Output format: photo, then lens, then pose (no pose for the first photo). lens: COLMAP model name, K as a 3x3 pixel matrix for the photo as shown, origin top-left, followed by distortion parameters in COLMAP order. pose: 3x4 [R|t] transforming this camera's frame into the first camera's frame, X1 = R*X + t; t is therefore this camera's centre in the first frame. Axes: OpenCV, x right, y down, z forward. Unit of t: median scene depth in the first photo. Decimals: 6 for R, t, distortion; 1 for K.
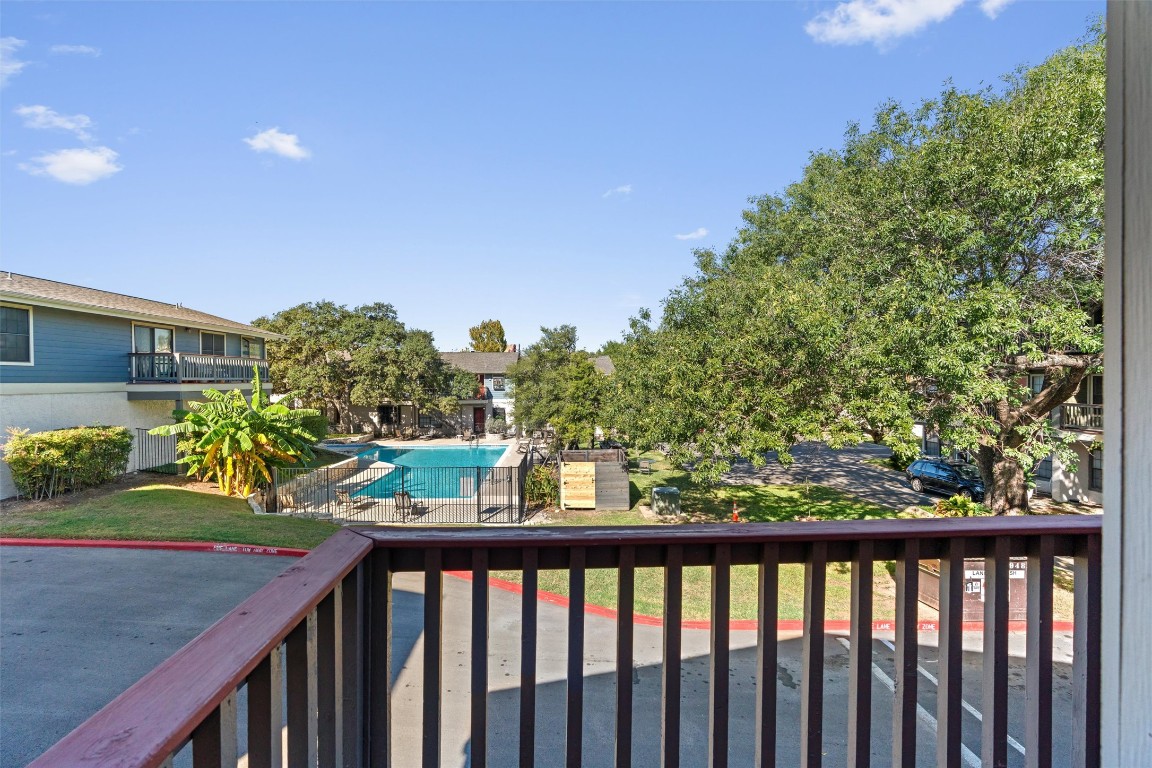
lens RADIAL K [[516.6, 0, 571.9], [0, 516.6, 387.1], [0, 0, 1]] dist [-0.000326, -0.000001]
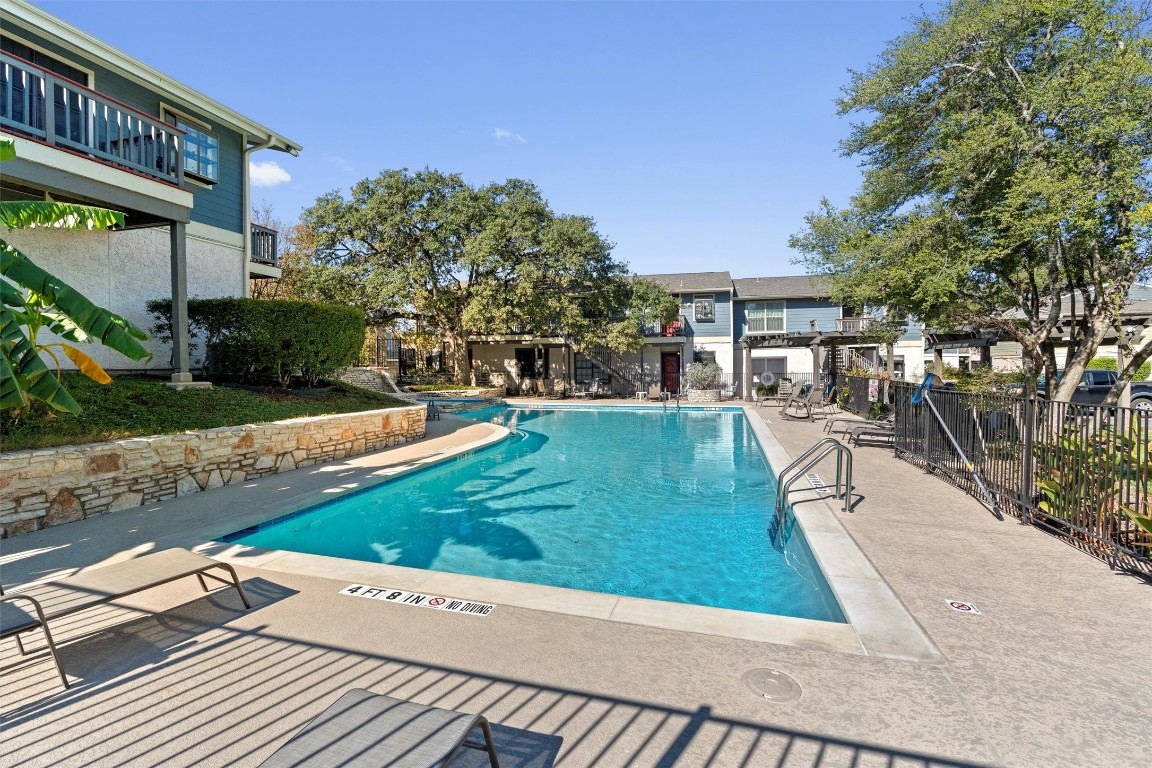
lens RADIAL K [[524.0, 0, 577.1], [0, 524.0, 372.9], [0, 0, 1]] dist [-0.005229, 0.001480]
pose [[0.954560, 0.001553, -0.298015, -0.191119], [-0.002574, 0.999992, -0.003034, 0.125852], [0.298008, 0.003663, 0.954556, 0.718613]]
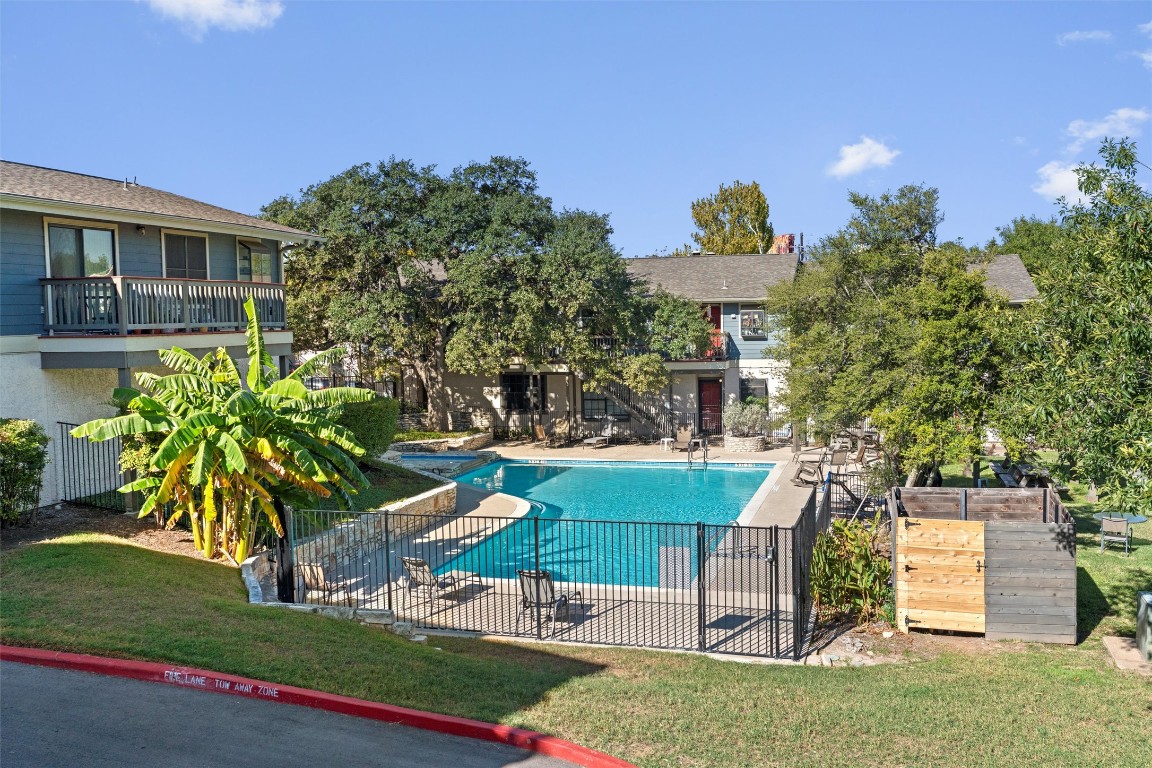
lens RADIAL K [[1119.2, 0, 576.0], [0, 1119.2, 384.0], [0, 0, 1]] dist [0.015824, 0.018296]
pose [[0.955050, 0.006146, -0.296380, -0.001186], [0.008584, 0.998793, 0.048372, -0.007290], [0.296319, -0.048741, 0.953844, 0.052576]]
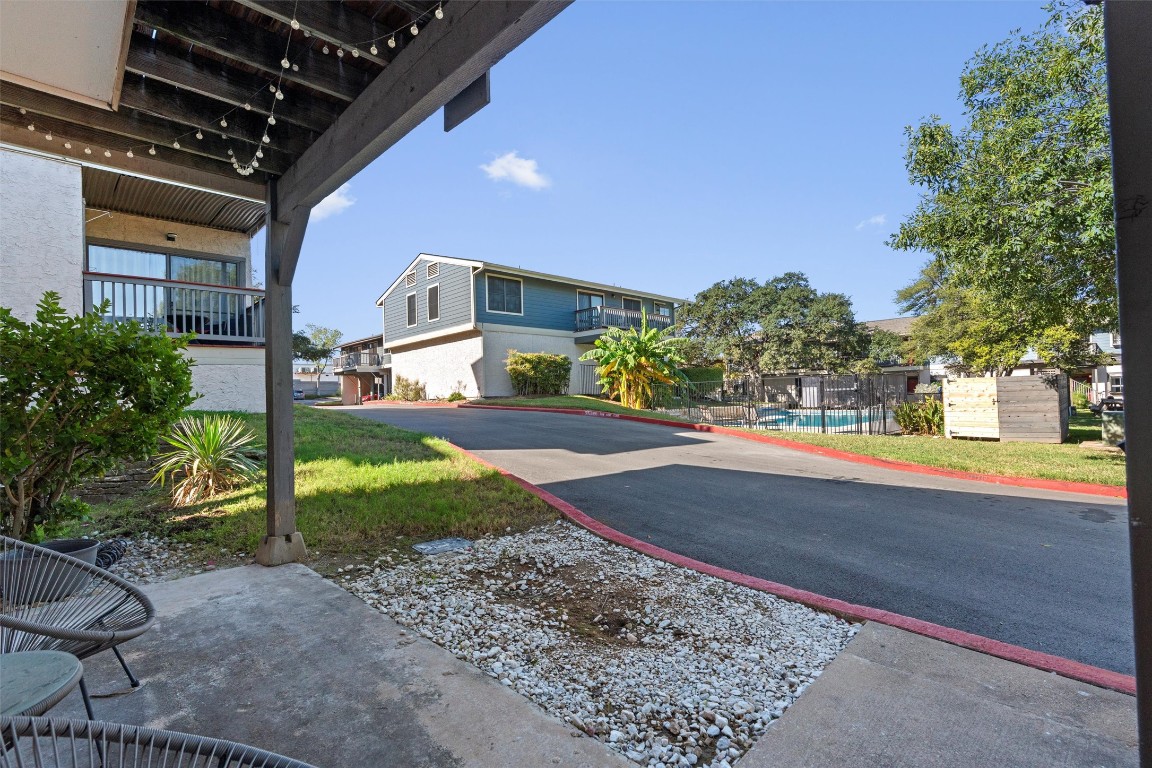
lens RADIAL K [[527.8, 0, 576.5], [0, 527.8, 380.0], [0, 0, 1]] dist [-0.006068, 0.000234]
pose [[0.674571, -0.038152, -0.737224, 0.160350], [0.011515, 0.999086, -0.041168, 0.140801], [0.738121, 0.019281, 0.674393, 0.020290]]
